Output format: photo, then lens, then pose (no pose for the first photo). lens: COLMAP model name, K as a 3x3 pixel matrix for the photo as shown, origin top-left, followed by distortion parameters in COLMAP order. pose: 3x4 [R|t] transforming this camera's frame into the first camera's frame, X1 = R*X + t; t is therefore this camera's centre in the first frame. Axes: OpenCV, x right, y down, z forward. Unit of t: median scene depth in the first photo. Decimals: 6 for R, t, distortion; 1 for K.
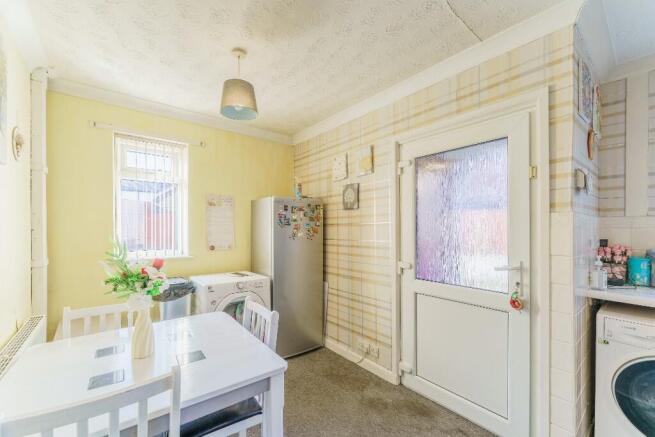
lens RADIAL K [[267.7, 0, 339.9], [0, 267.7, 228.0], [0, 0, 1]] dist [0.000589, -0.000155]
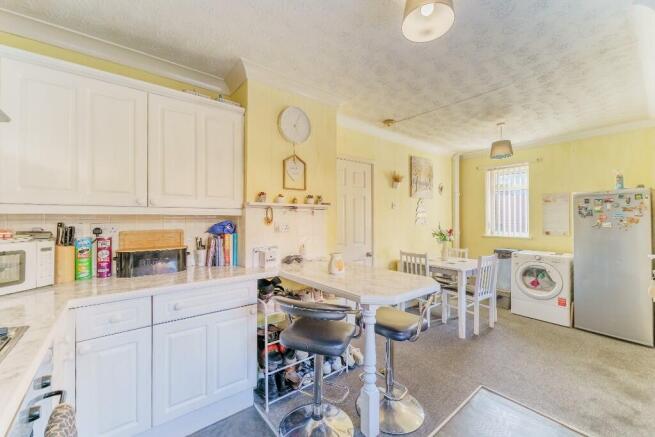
lens RADIAL K [[267.7, 0, 327.2], [0, 267.7, 216.8], [0, 0, 1]] dist [0.000589, -0.000155]
pose [[0.001464, -0.008914, -0.999959, 0.951724], [-0.004762, 0.999949, -0.008921, 0.009050], [0.999988, 0.004775, 0.001422, -0.134531]]
